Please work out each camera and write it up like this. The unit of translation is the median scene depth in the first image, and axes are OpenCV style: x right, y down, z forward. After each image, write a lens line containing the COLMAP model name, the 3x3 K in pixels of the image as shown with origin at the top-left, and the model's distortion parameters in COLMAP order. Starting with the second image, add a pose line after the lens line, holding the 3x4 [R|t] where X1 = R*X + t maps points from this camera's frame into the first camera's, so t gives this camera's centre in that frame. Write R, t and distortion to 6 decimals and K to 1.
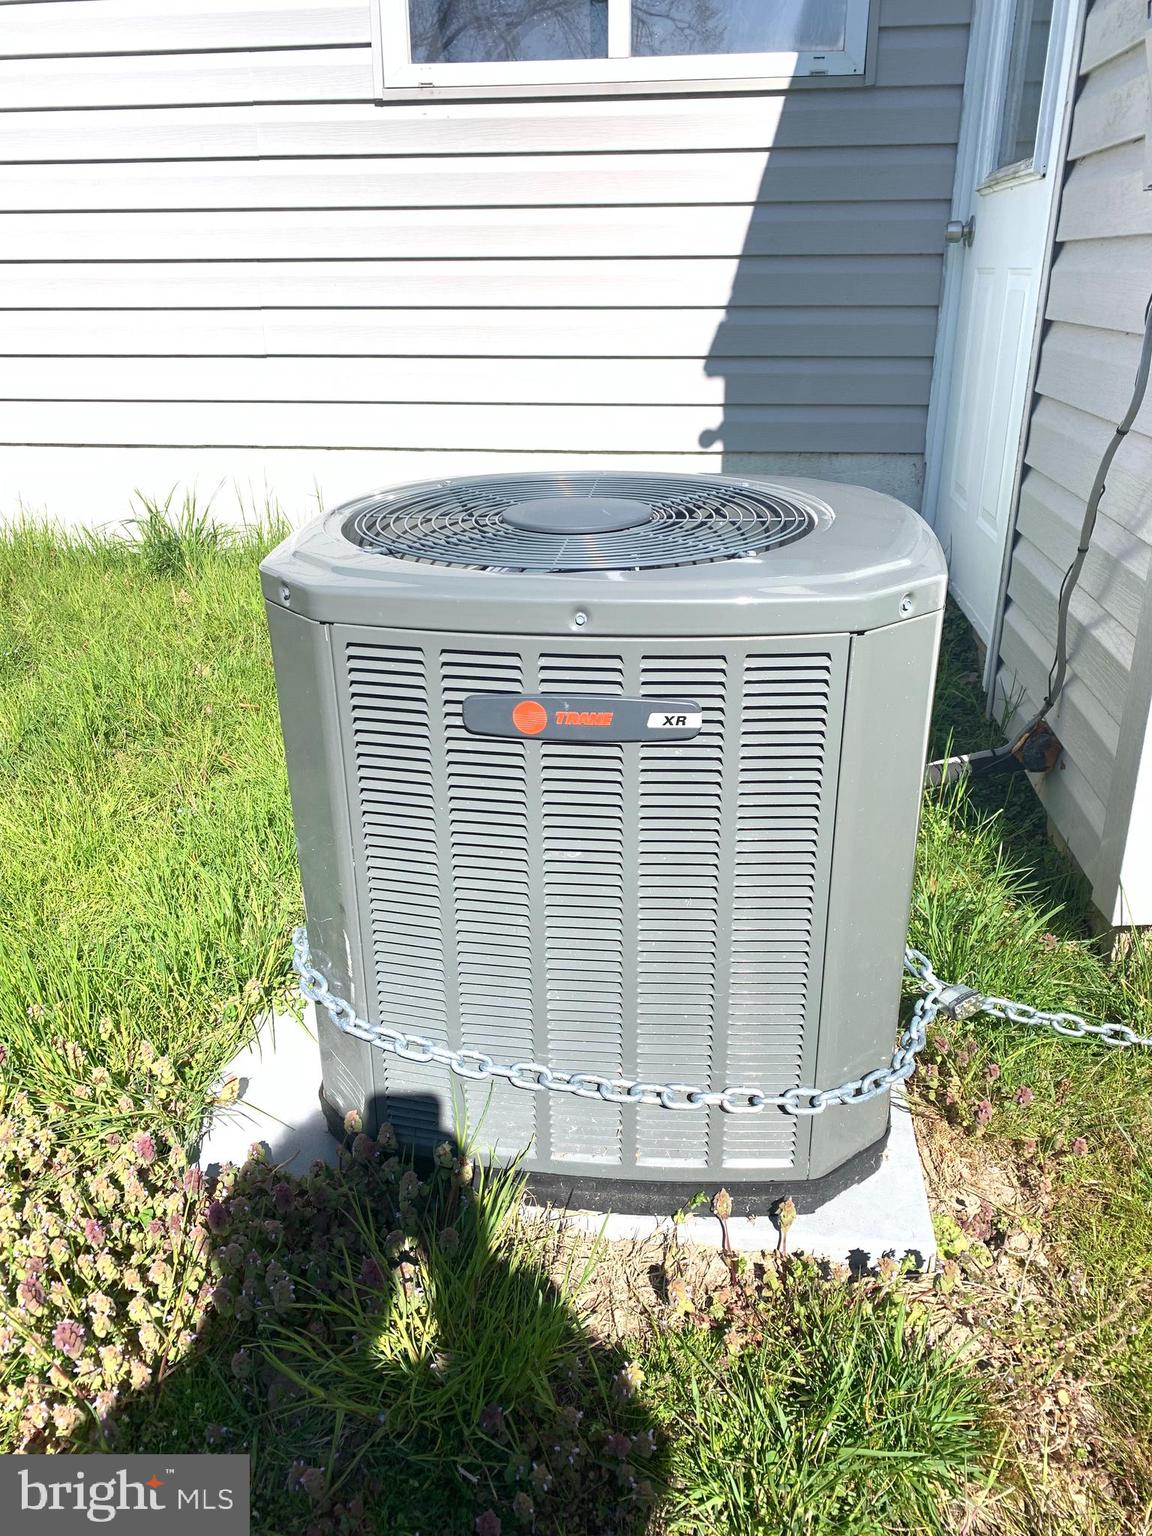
lens RADIAL K [[1174.6, 0, 564.5], [0, 1174.6, 784.5], [0, 0, 1]] dist [0.005505, -0.005423]
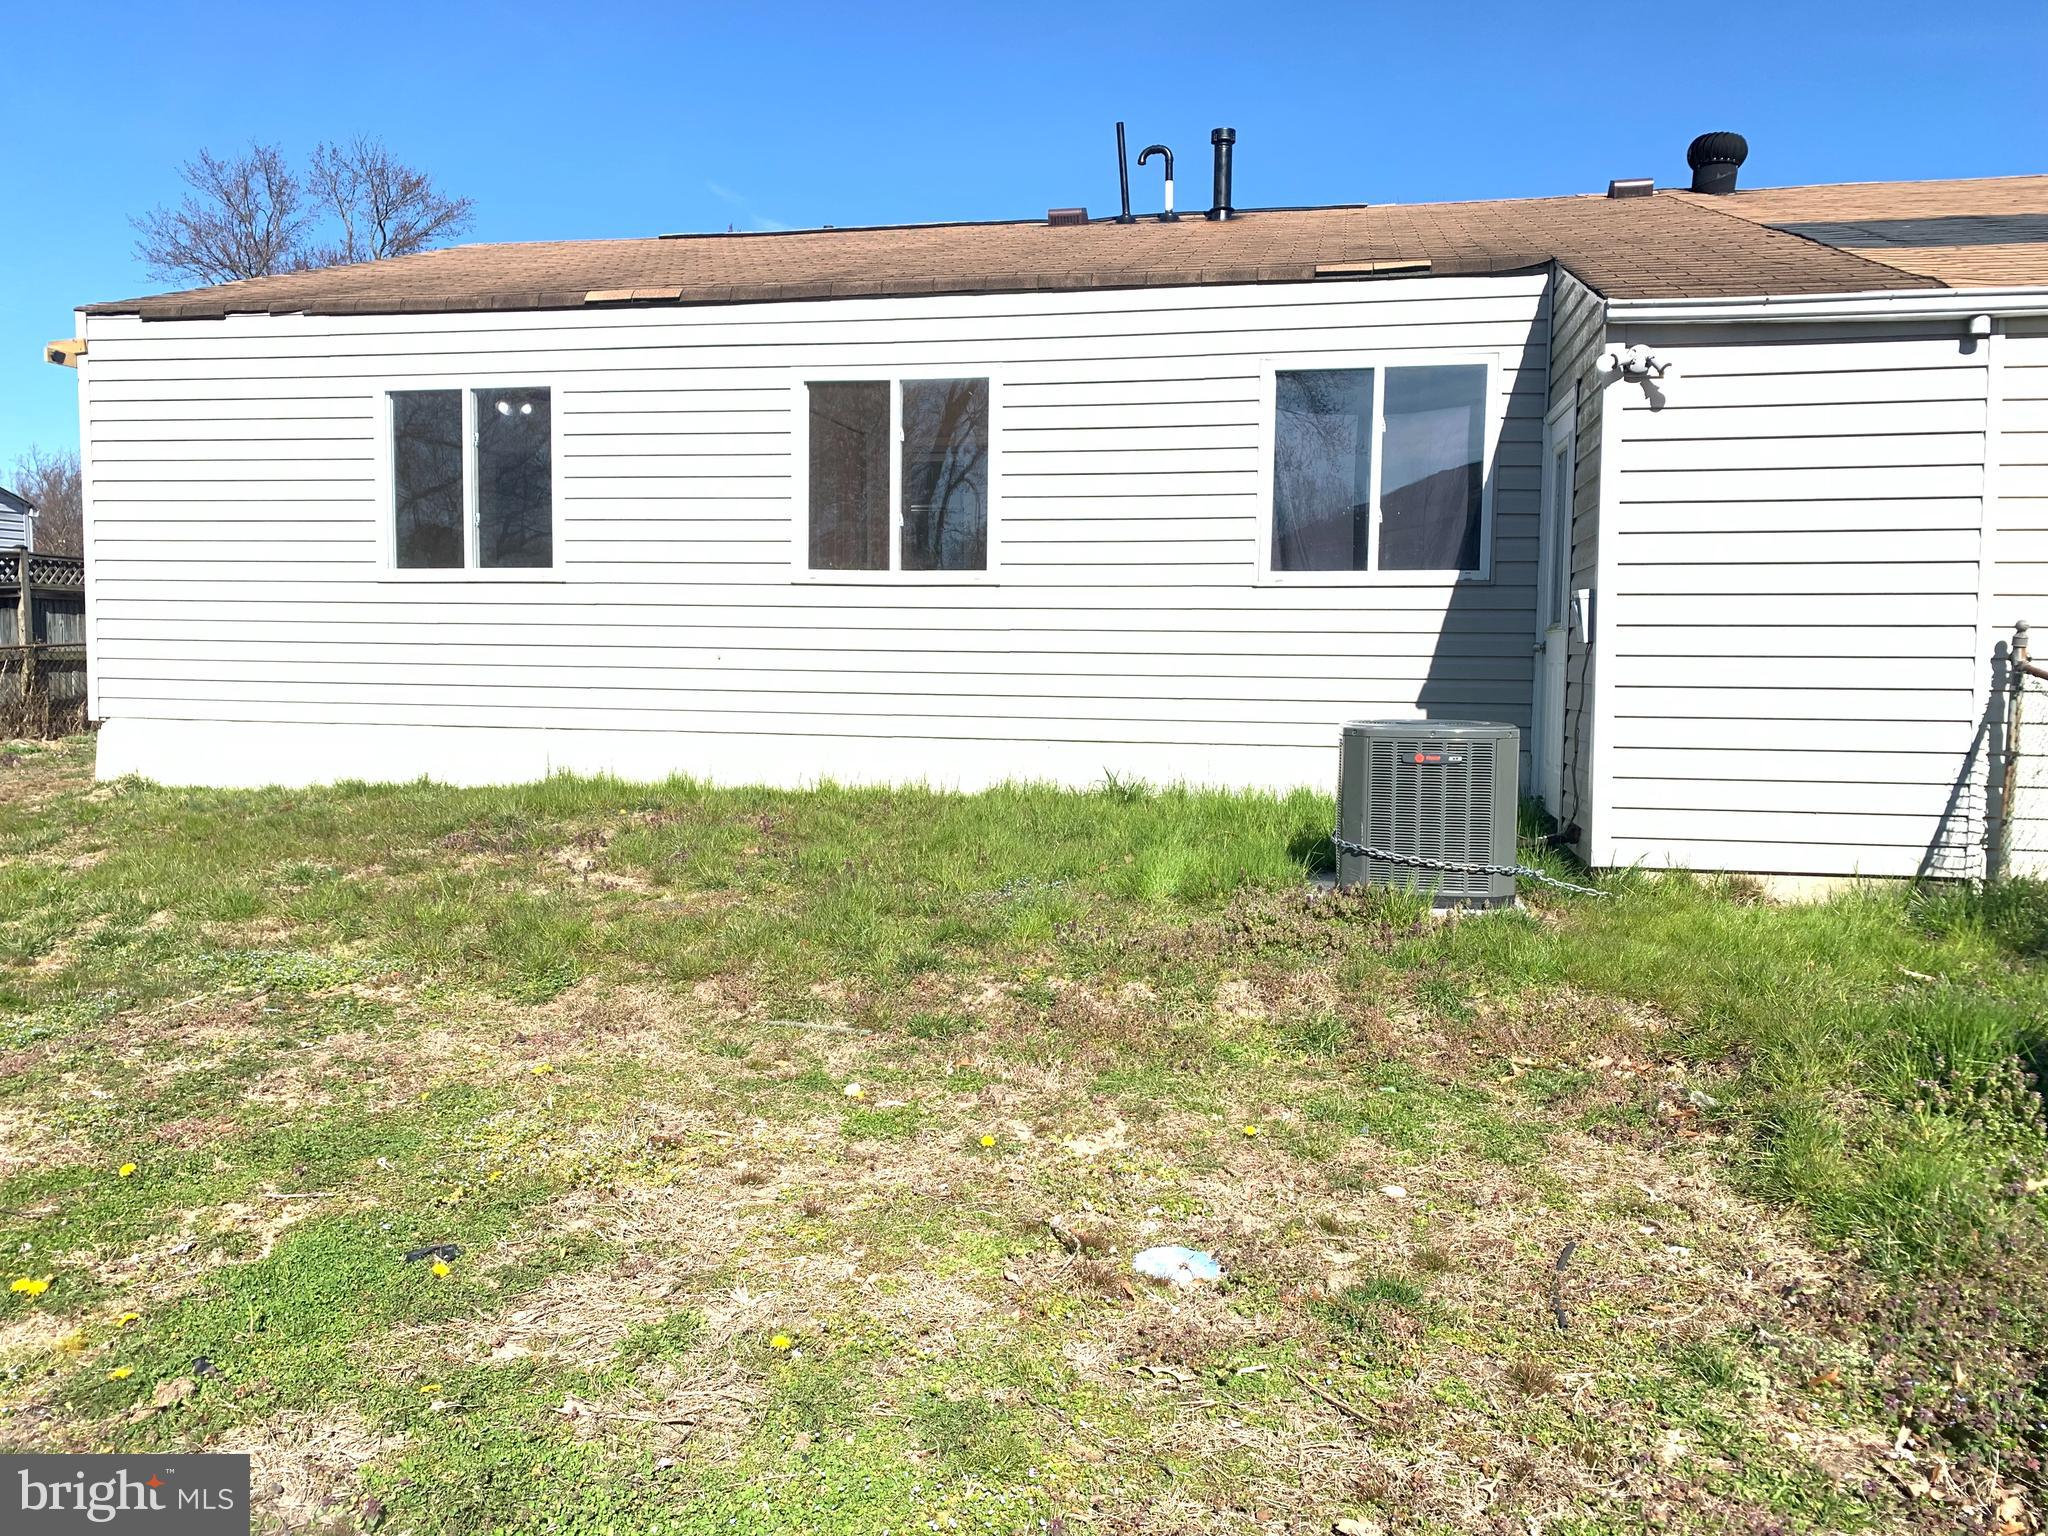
lens RADIAL K [[1561.1, 0, 1037.2], [0, 1561.1, 772.0], [0, 0, 1]] dist [0.135639, -0.316840]
pose [[0.998442, 0.024405, -0.050172, -0.416131], [-0.039742, 0.942249, -0.332546, 0.716918], [0.039159, 0.334022, 0.941751, -1.625242]]
